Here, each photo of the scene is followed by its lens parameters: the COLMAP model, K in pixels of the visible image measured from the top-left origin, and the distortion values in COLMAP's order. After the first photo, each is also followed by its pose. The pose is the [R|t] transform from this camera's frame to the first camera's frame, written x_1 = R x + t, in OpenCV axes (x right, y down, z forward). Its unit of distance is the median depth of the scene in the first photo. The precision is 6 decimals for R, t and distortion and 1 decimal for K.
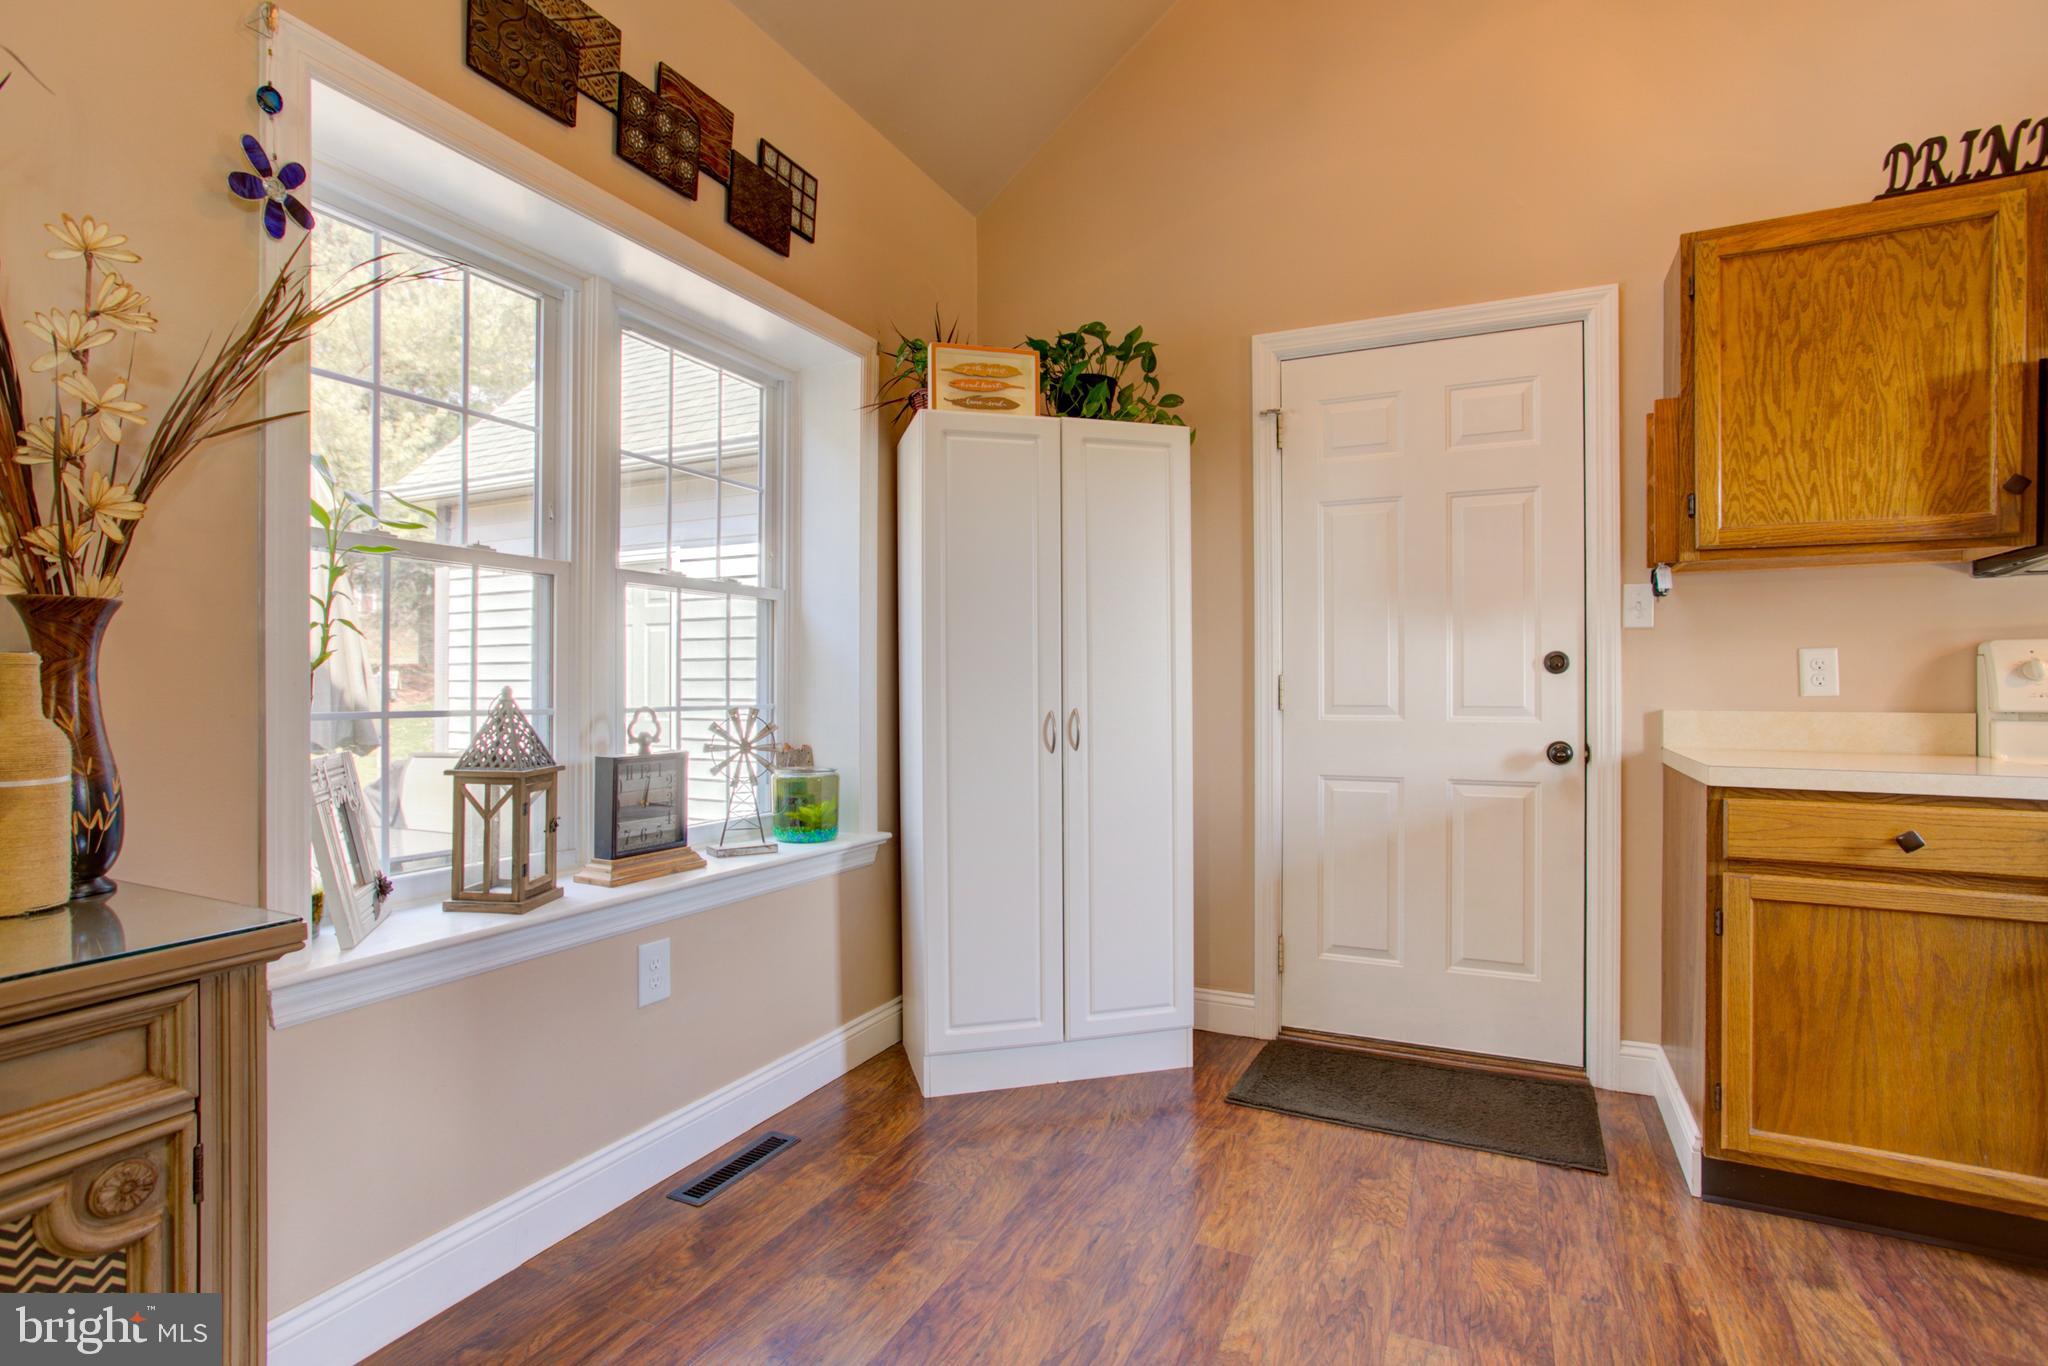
lens RADIAL K [[999.5, 0, 1015.2], [0, 999.5, 691.5], [0, 0, 1]] dist [-0.042307, 0.022986]
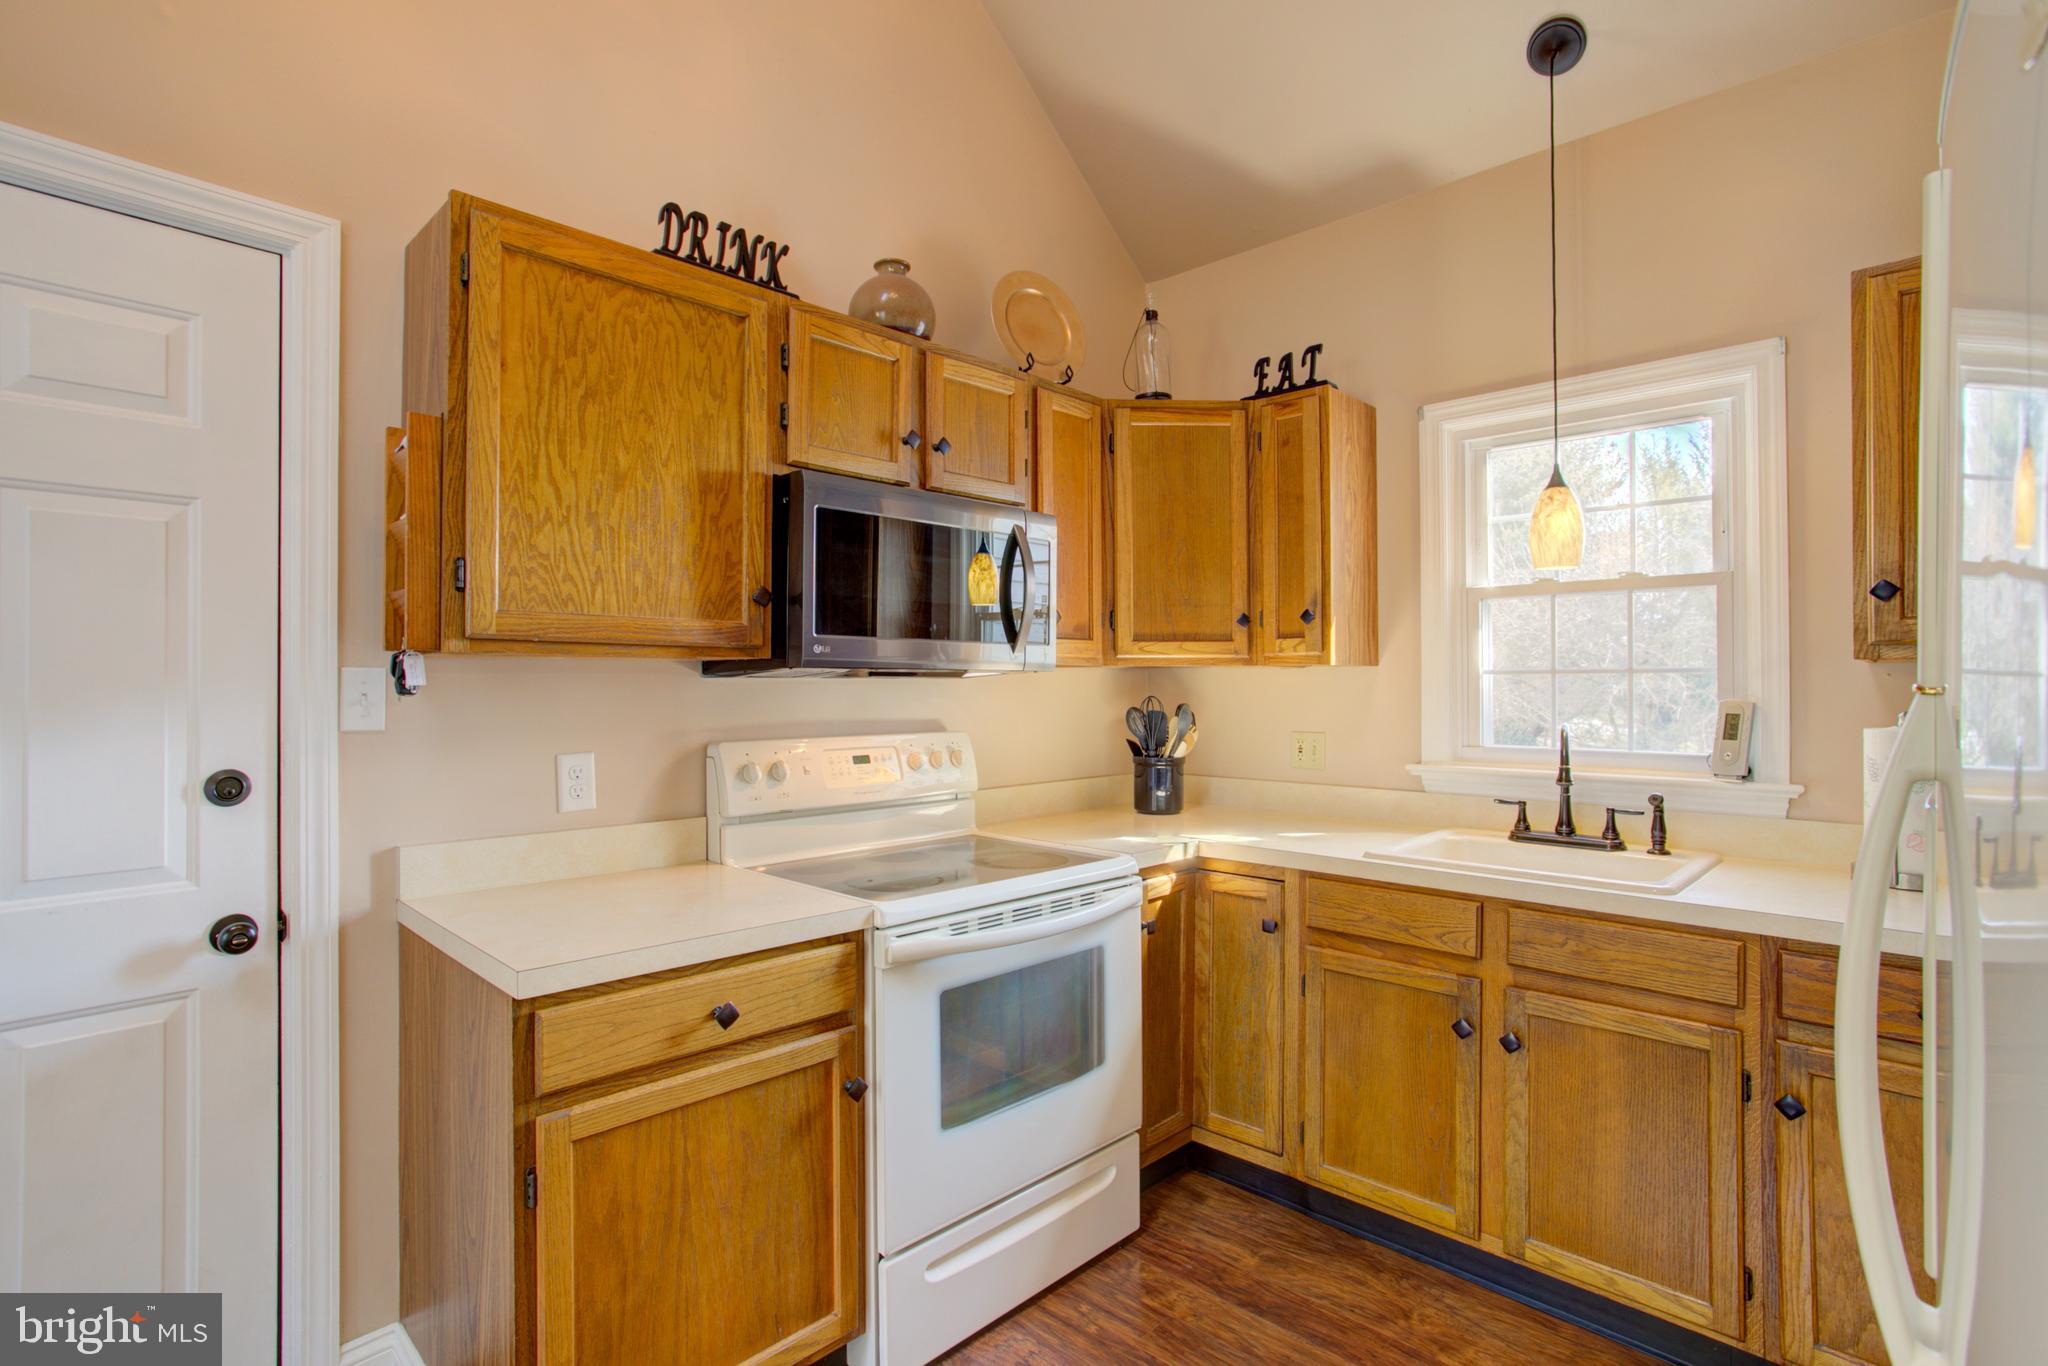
lens RADIAL K [[999.5, 0, 1028.0], [0, 999.5, 676.3], [0, 0, 1]] dist [-0.042307, 0.022986]
pose [[0.308368, 0.008126, 0.951233, 0.140349], [0.001530, 0.999958, -0.009038, -0.111660], [-0.951266, 0.004242, 0.308342, 0.401537]]
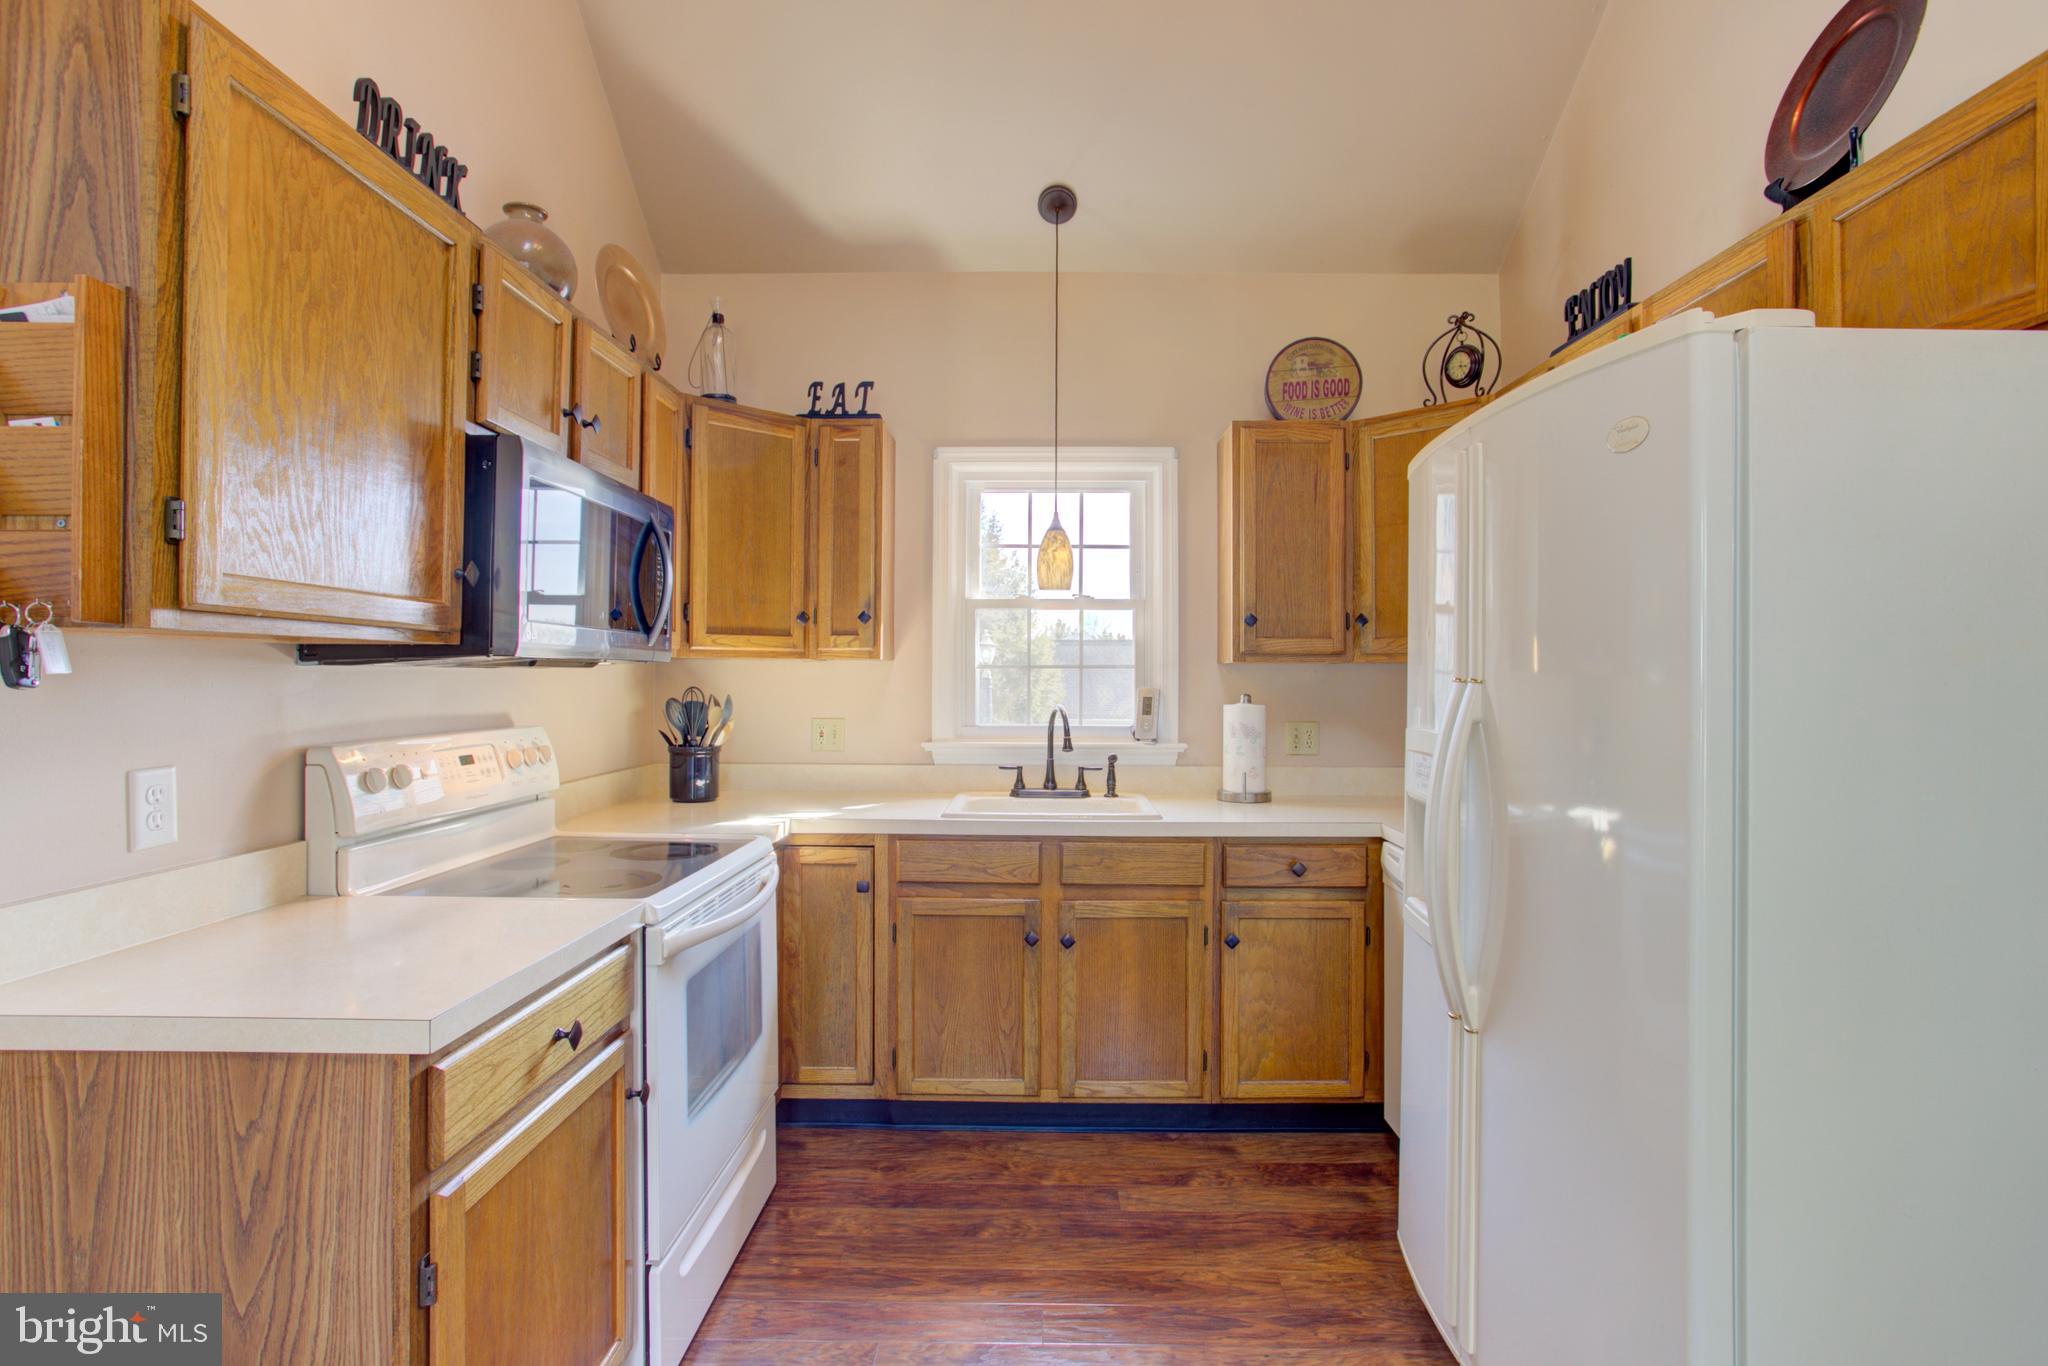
lens RADIAL K [[999.5, 0, 1033.8], [0, 999.5, 669.9], [0, 0, 1]] dist [-0.042307, 0.022986]
pose [[-0.429329, 0.006027, 0.903128, 0.033874], [-0.001411, 0.999972, -0.007344, -0.111143], [-0.903147, -0.004427, -0.429308, 0.839097]]
